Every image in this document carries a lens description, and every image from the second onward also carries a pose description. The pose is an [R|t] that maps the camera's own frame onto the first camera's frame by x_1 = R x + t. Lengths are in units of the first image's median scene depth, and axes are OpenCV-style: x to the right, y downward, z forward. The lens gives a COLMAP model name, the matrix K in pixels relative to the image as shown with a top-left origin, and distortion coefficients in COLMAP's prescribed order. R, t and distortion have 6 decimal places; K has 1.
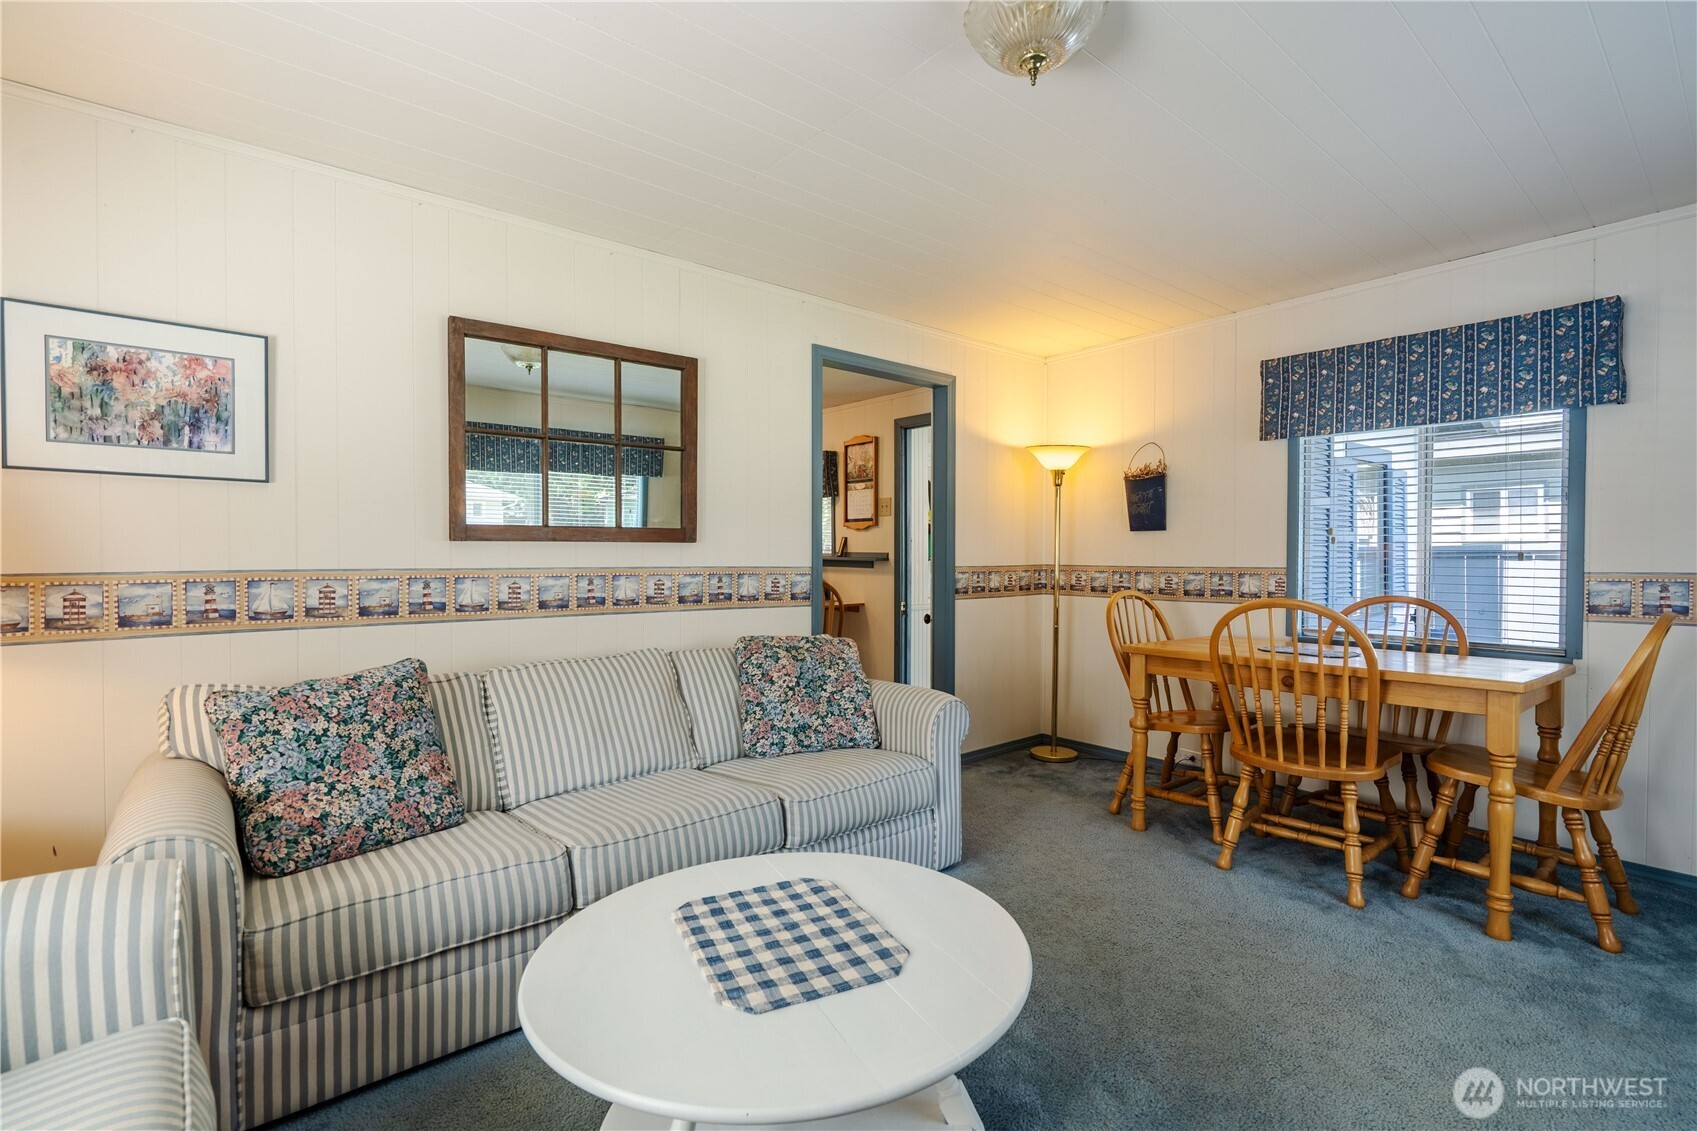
lens RADIAL K [[760.0, 0, 848.8], [0, 760.0, 567.4], [0, 0, 1]] dist [-0.010679, 0.003987]
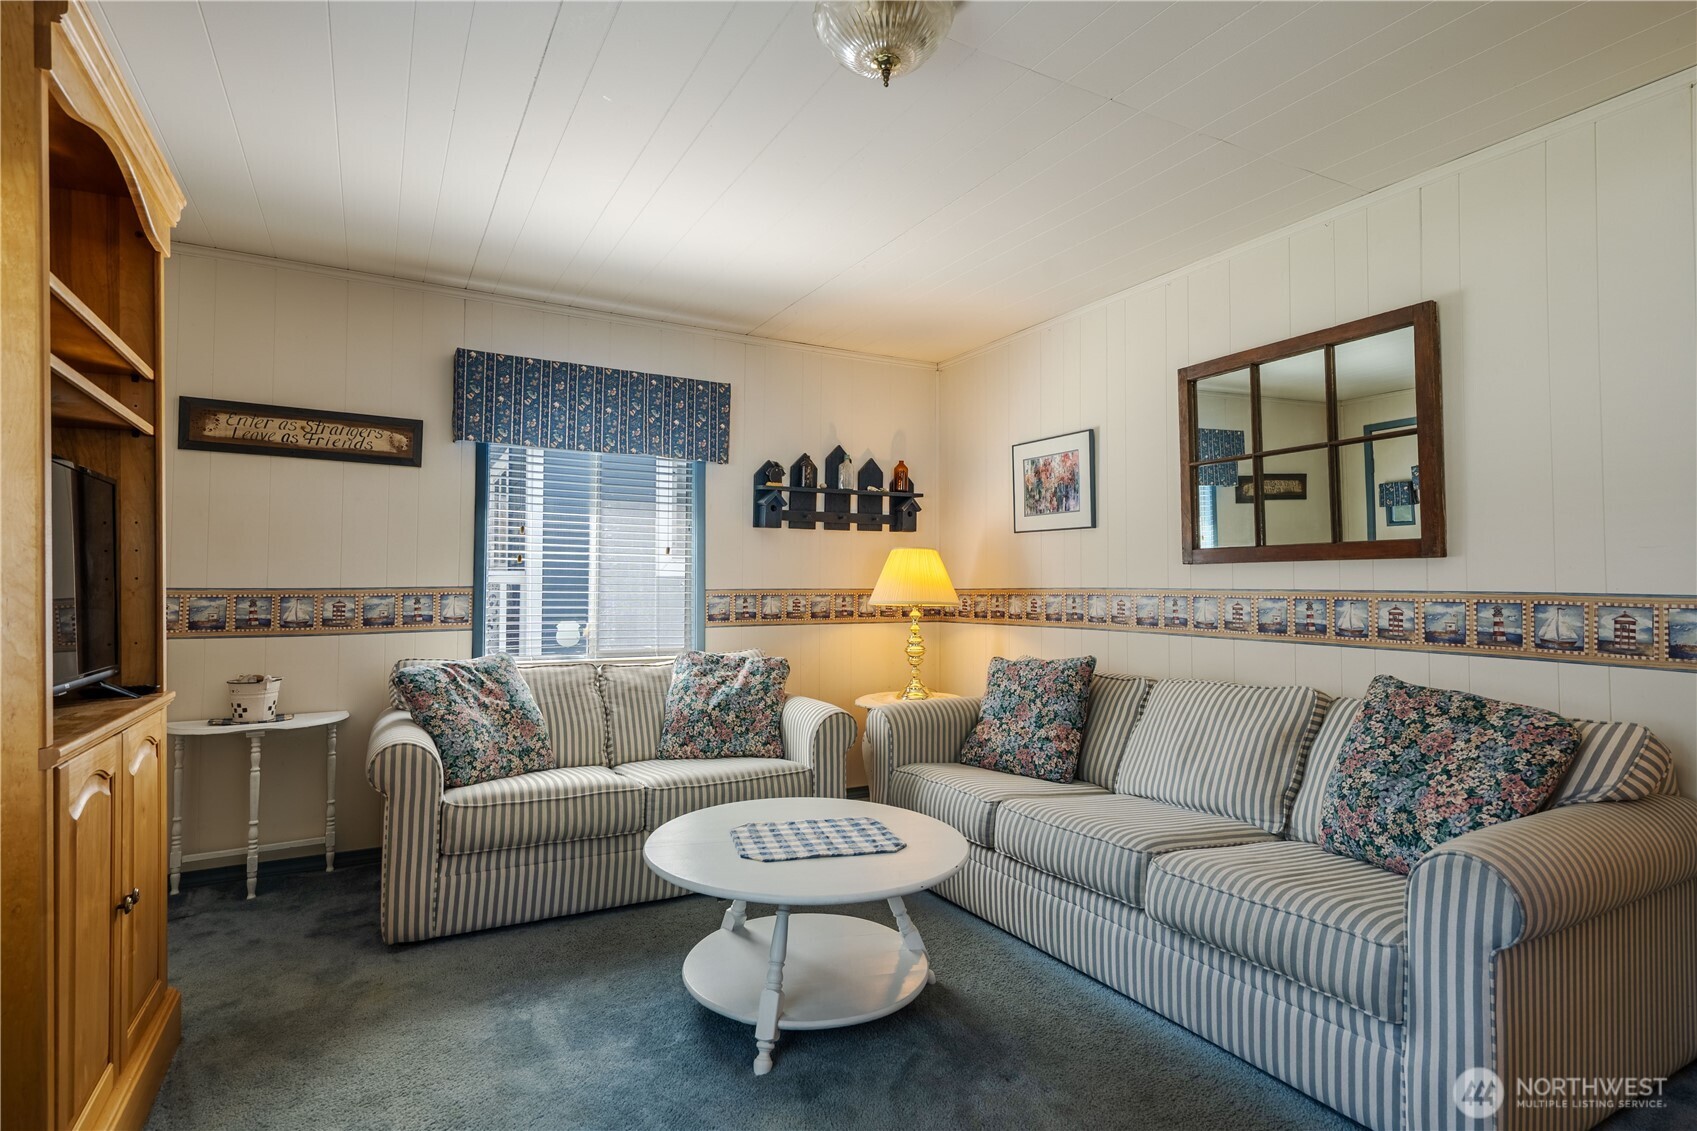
lens RADIAL K [[859.2, 0, 847.6], [0, 859.2, 557.9], [0, 0, 1]] dist [-0.002225, 0.001032]
pose [[-0.181602, -0.026197, -0.983023, 0.834290], [-0.012239, 0.999628, -0.024379, -0.007036], [0.983296, 0.007604, -0.181855, 0.736196]]
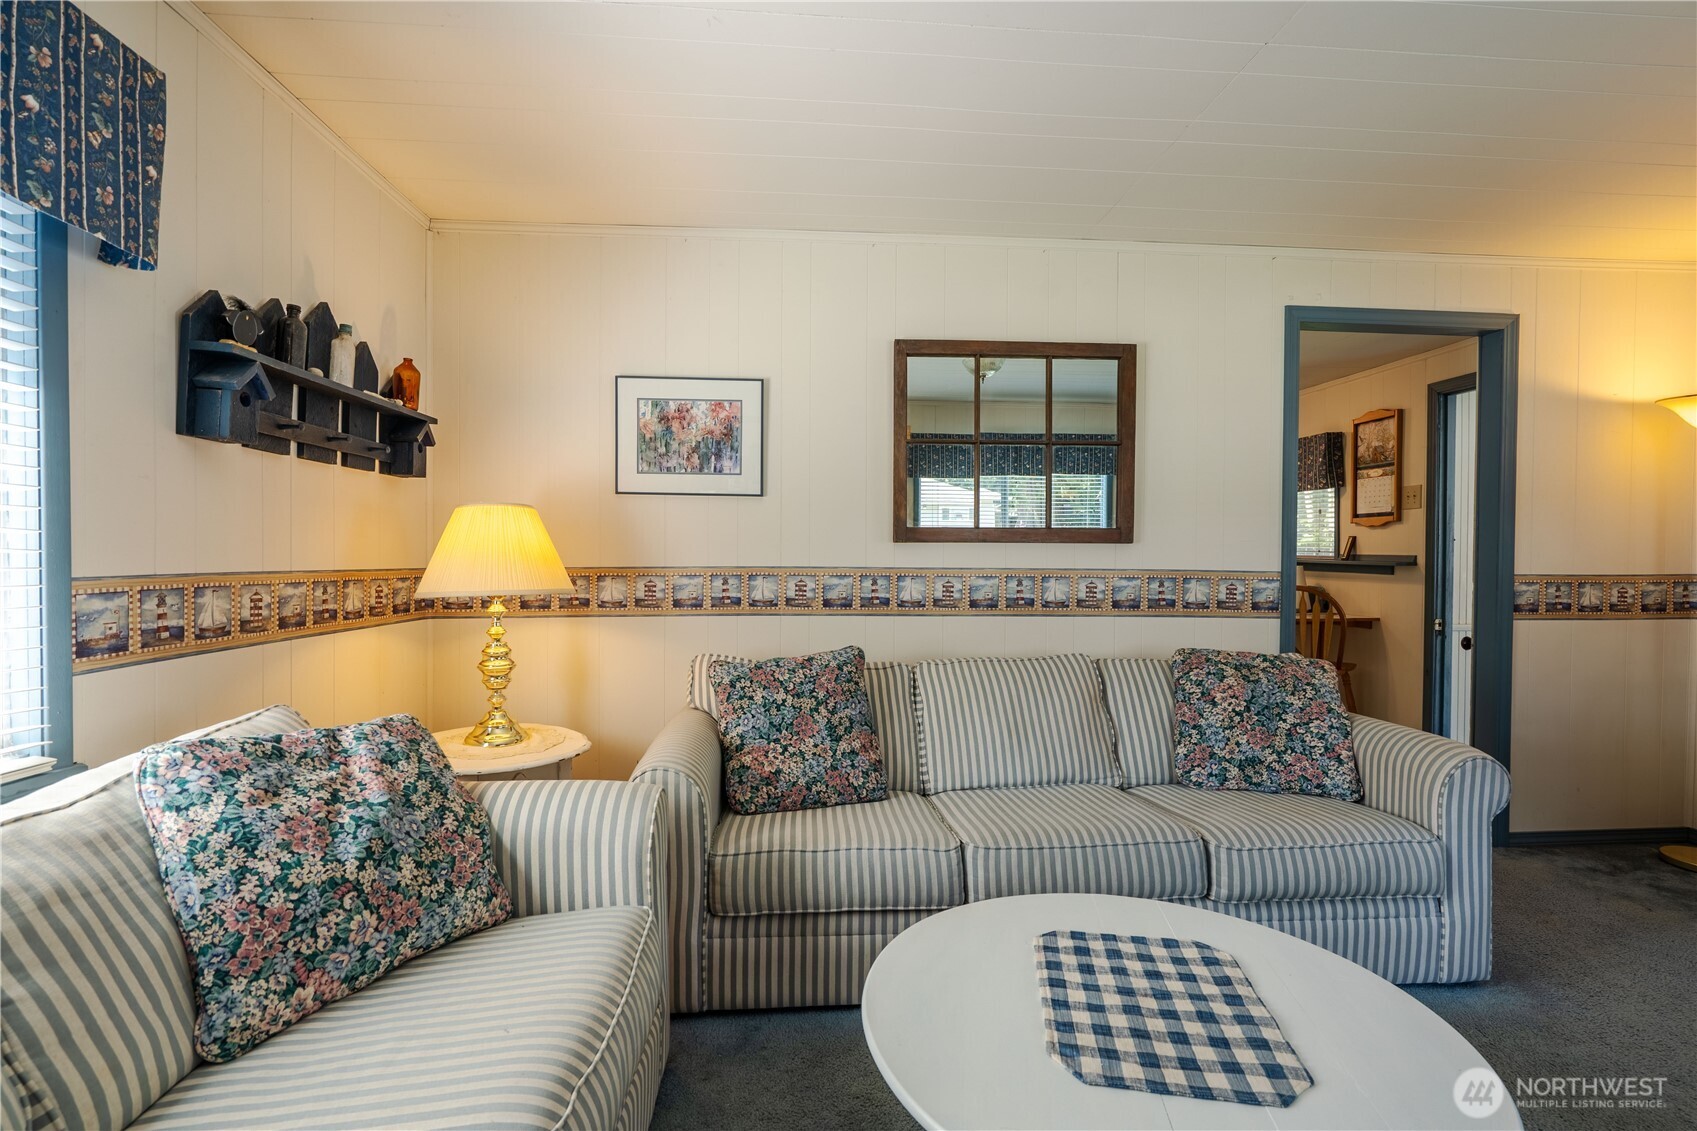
lens RADIAL K [[760.0, 0, 851.4], [0, 760.0, 567.0], [0, 0, 1]] dist [-0.010679, 0.003987]
pose [[0.814259, 0.013395, -0.580347, 0.069597], [-0.014883, 0.999887, 0.002196, -0.000893], [0.580310, 0.006849, 0.814367, 0.058813]]
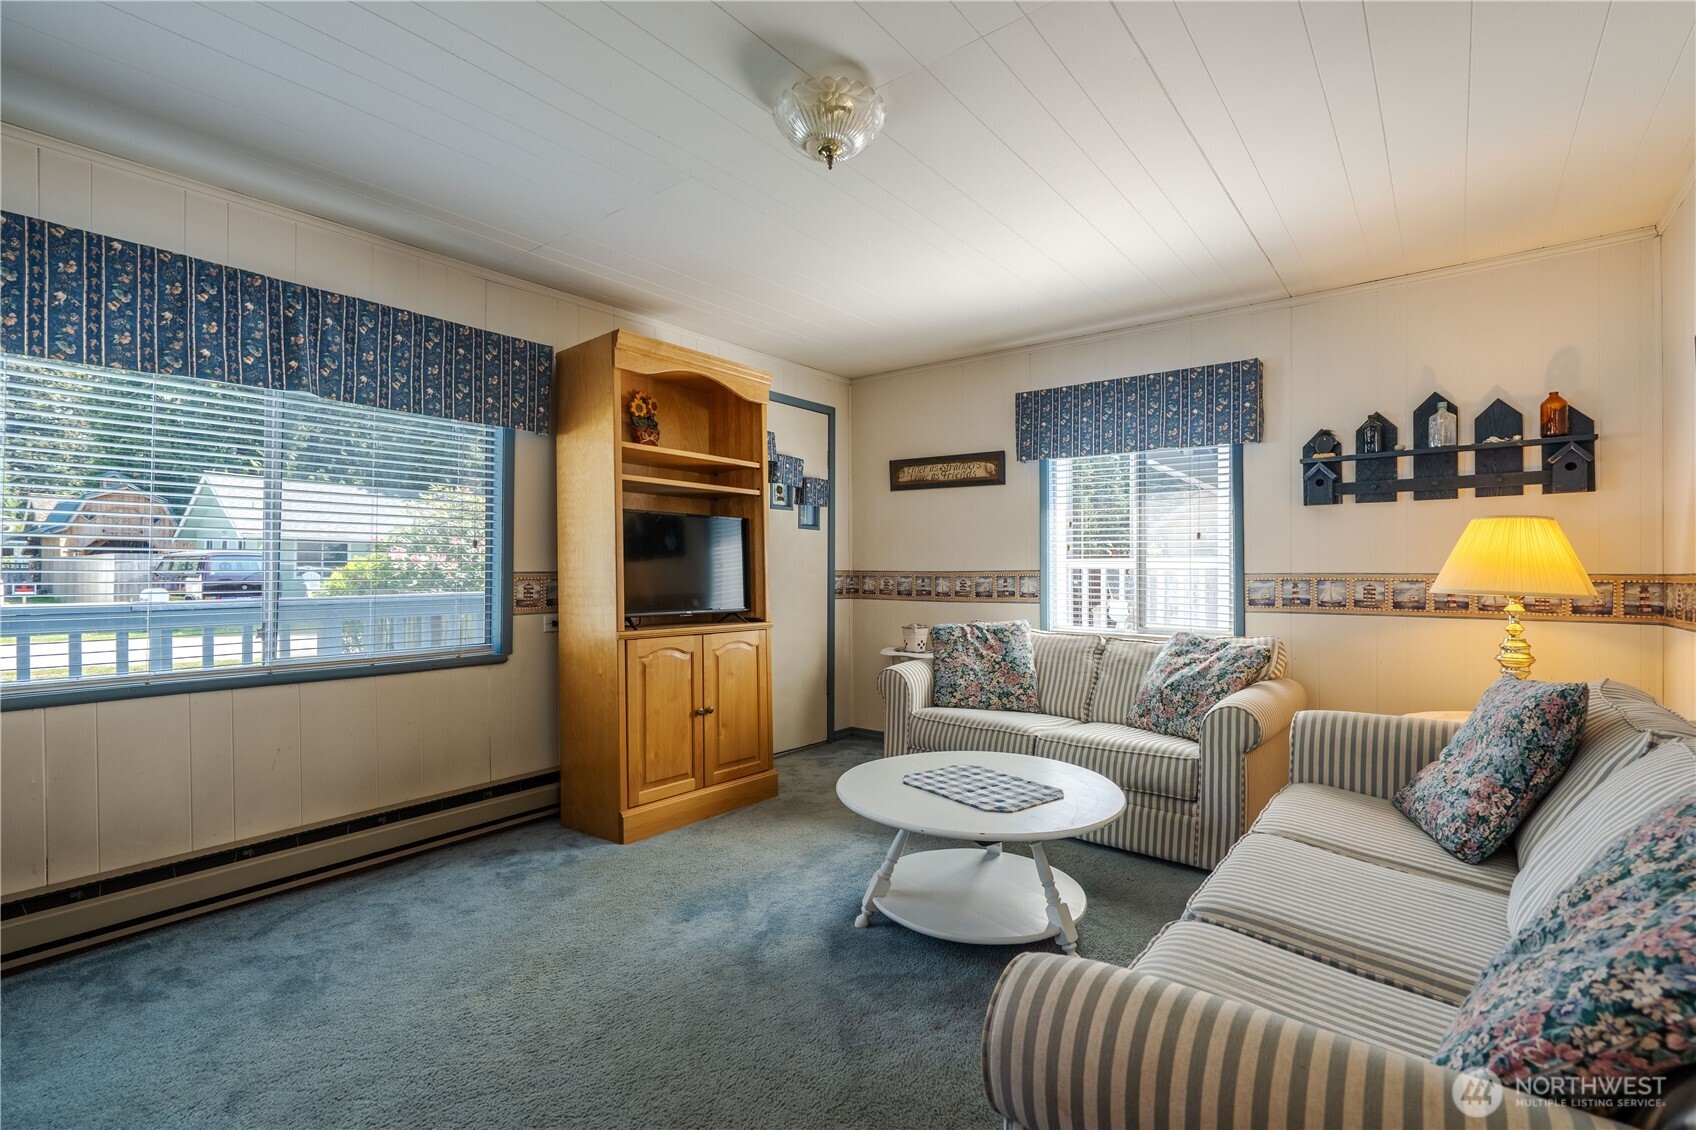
lens RADIAL K [[759.5, 0, 846.2], [0, 759.5, 566.0], [0, 0, 1]] dist [-0.010679, 0.003987]
pose [[-0.978603, 0.003732, -0.205722, 0.299567], [0.002021, 0.999962, 0.008527, -0.011015], [0.205745, 0.007928, -0.978573, 1.402409]]
